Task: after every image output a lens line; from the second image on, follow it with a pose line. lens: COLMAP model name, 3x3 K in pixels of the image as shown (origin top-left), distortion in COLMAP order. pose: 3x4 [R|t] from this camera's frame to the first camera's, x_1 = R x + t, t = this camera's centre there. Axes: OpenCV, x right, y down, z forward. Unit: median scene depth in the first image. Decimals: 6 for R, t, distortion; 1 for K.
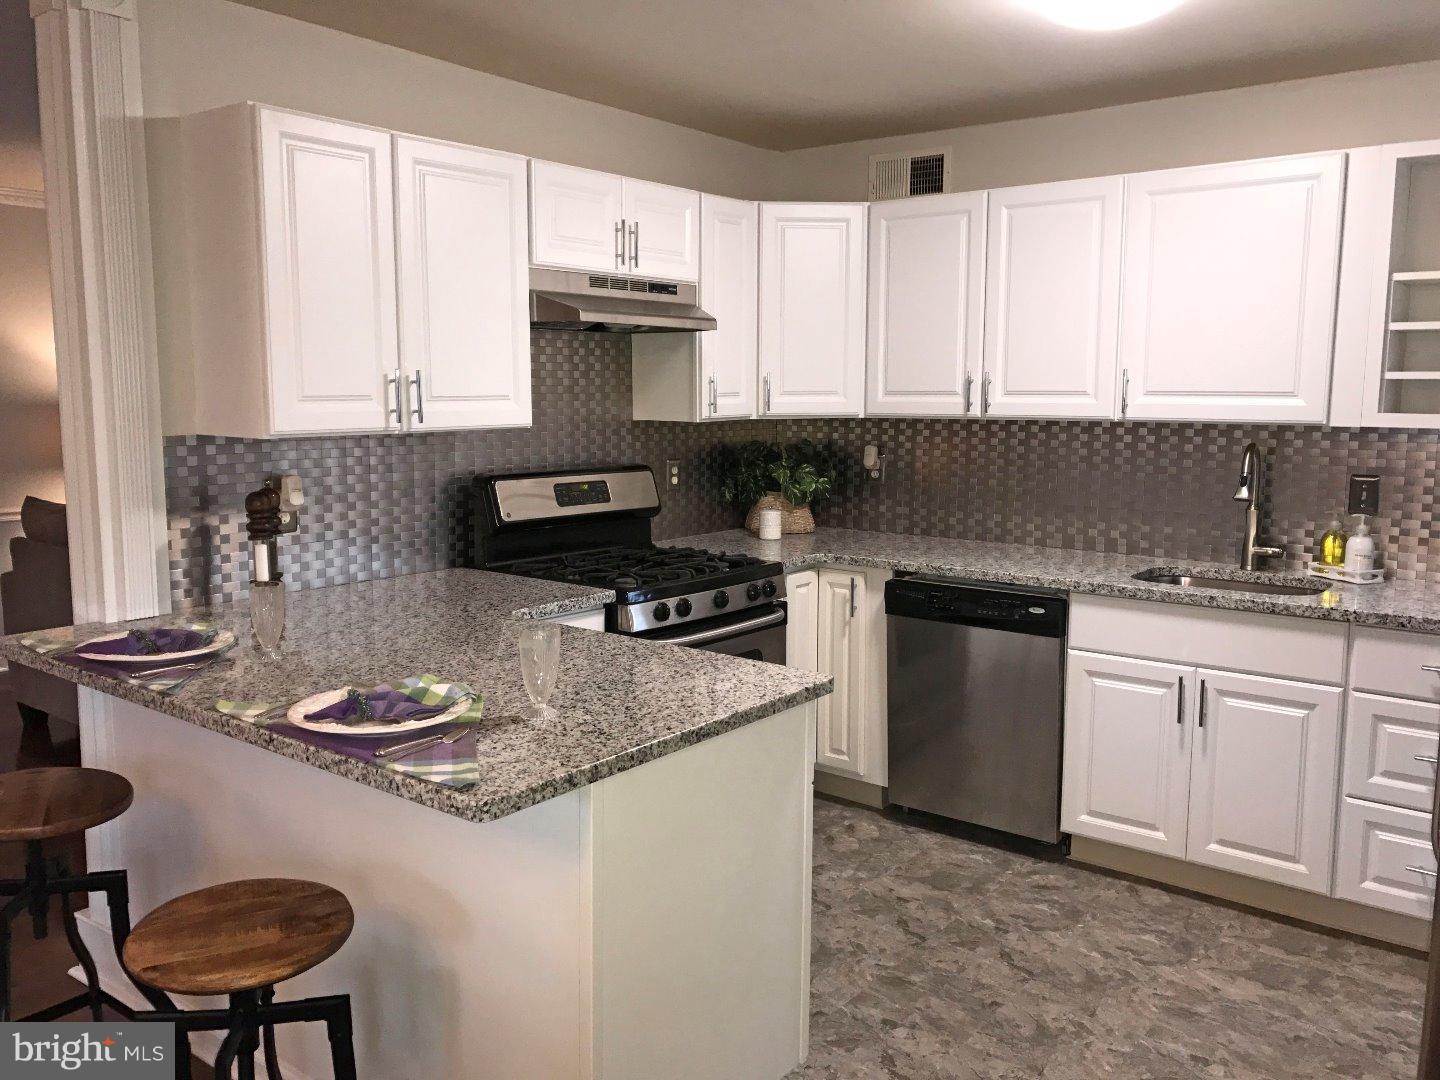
lens RADIAL K [[1195.3, 0, 719.1], [0, 1195.3, 531.5], [0, 0, 1]] dist [0.009966, -0.004157]
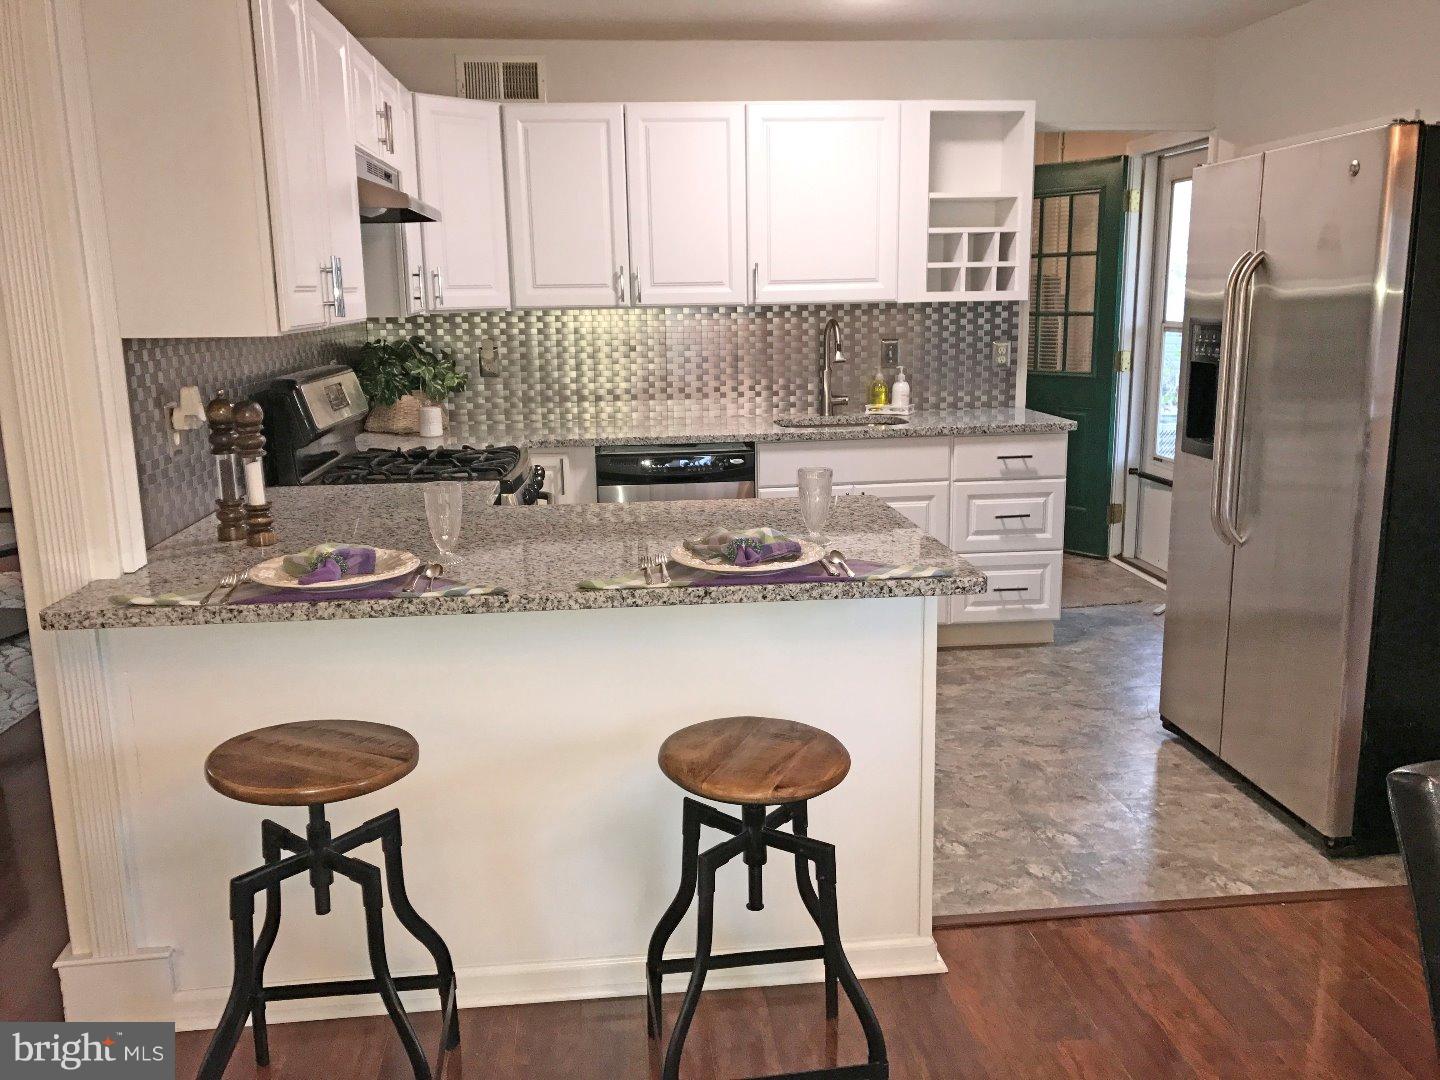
lens RADIAL K [[1184.6, 0, 720.0], [0, 1184.6, 540.0], [0, 0, 1]] dist [0.035842, 0.002429]
pose [[0.704738, -0.156795, 0.691925, -0.654563], [0.108187, 0.987617, 0.113610, 0.006447], [-0.701171, -0.005208, 0.712975, 0.151573]]
